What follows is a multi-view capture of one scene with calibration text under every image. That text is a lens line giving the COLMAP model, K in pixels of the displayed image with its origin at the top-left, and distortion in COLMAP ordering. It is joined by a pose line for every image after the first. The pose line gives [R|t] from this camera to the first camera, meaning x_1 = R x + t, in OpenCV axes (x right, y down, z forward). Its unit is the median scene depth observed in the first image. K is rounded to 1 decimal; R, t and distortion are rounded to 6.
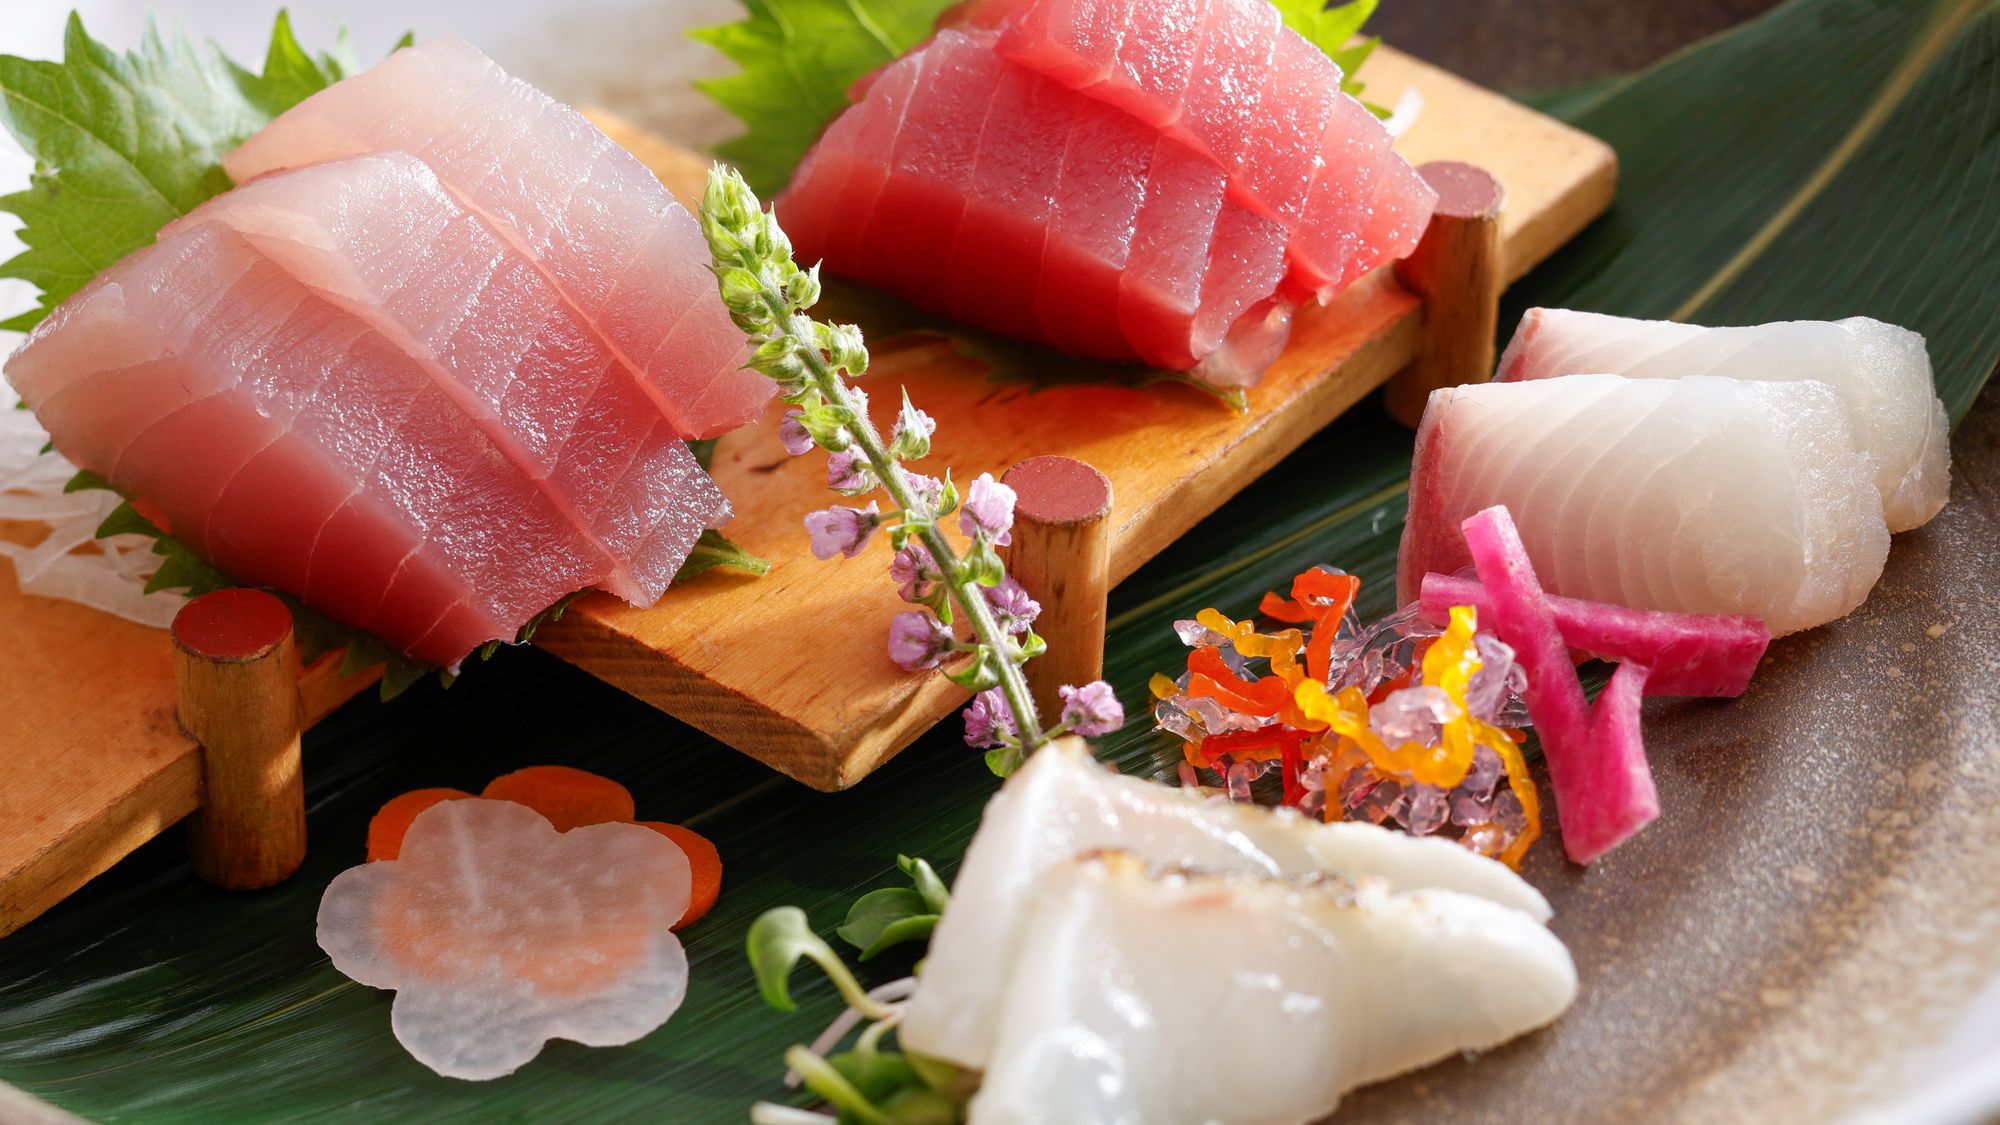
lens RADIAL K [[5385.4, 0, 1000.0], [0, 5385.4, 562.5], [0, 0, 1]] dist [-0.051545, -1.442529]
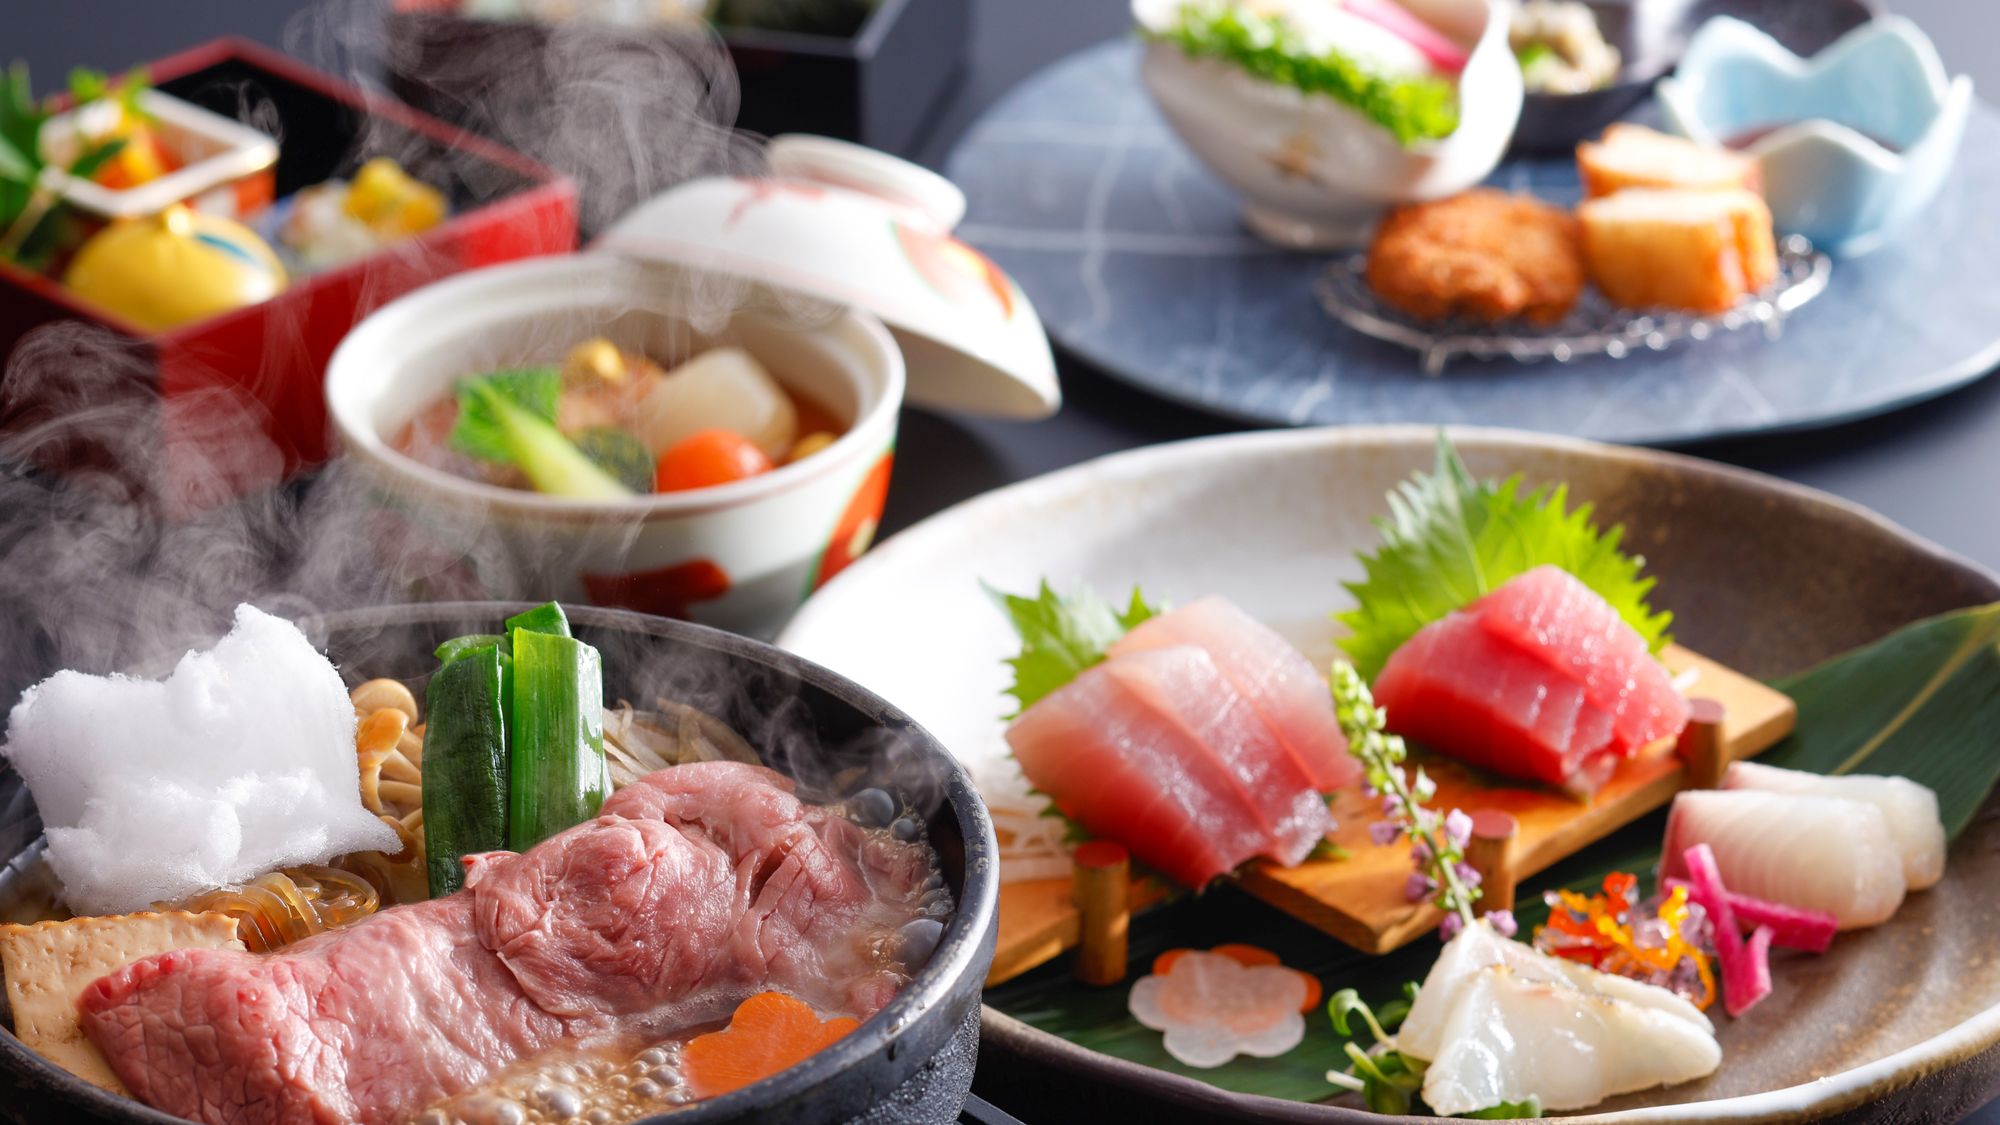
lens RADIAL K [[5385.4, 0, 1000.0], [0, 5385.4, 562.5], [0, 0, 1]] dist [-0.051545, -1.442529]
pose [[0.990373, 0.047038, -0.130185, 0.090475], [-0.068908, 0.983211, -0.168959, 0.257303], [0.120052, 0.176303, 0.976987, -1.108362]]
